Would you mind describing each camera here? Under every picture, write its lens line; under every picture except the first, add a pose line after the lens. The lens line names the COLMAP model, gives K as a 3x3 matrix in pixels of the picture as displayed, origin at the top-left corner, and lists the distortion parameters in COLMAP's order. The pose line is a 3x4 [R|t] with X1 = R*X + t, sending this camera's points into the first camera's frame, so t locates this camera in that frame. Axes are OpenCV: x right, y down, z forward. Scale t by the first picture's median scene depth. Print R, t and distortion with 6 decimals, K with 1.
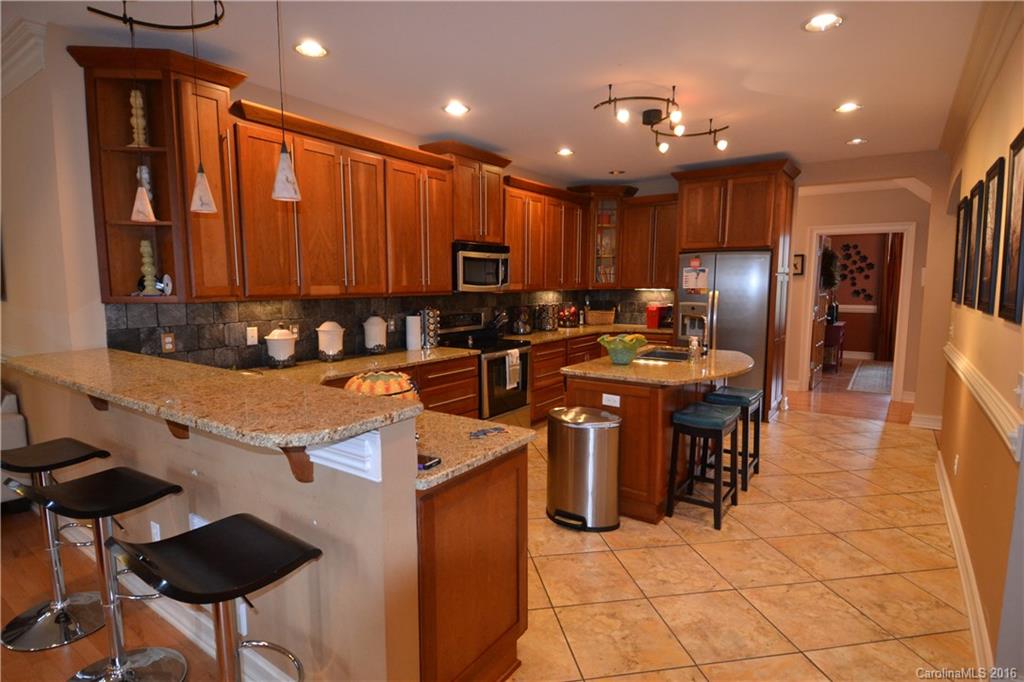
lens RADIAL K [[542.2, 0, 506.4], [0, 542.2, 345.0], [0, 0, 1]] dist [0.016155, -0.026095]
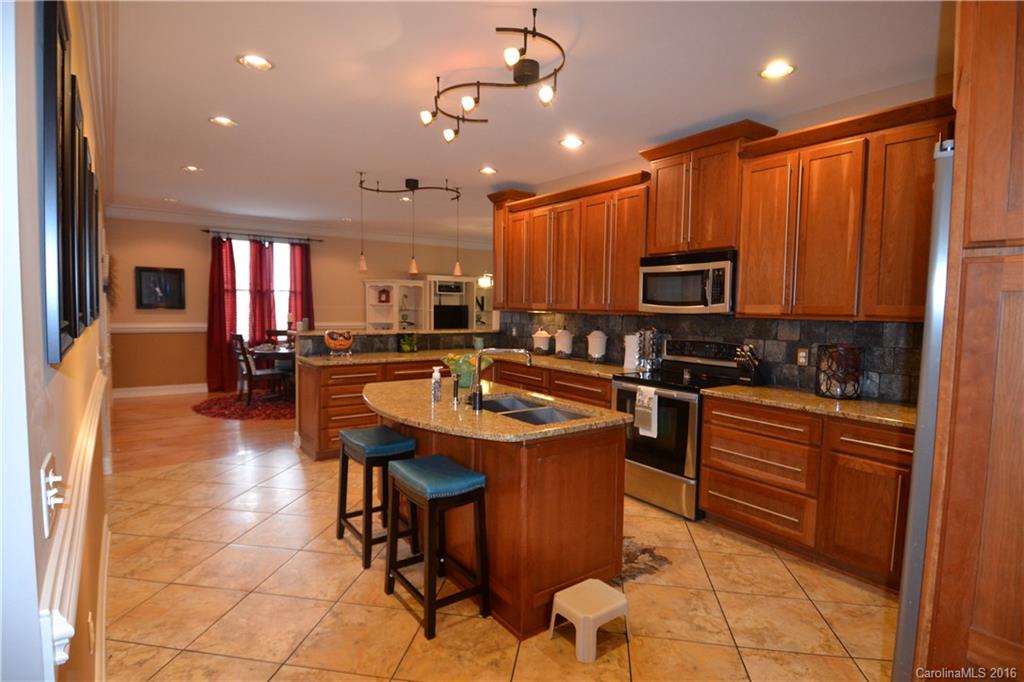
lens RADIAL K [[542.2, 0, 505.7], [0, 542.2, 337.0], [0, 0, 1]] dist [0.016155, -0.026095]
pose [[-0.331849, 0.053378, -0.941821, 0.954366], [-0.122981, 0.987429, 0.099295, -0.133730], [0.935282, 0.148777, -0.321113, 1.219038]]
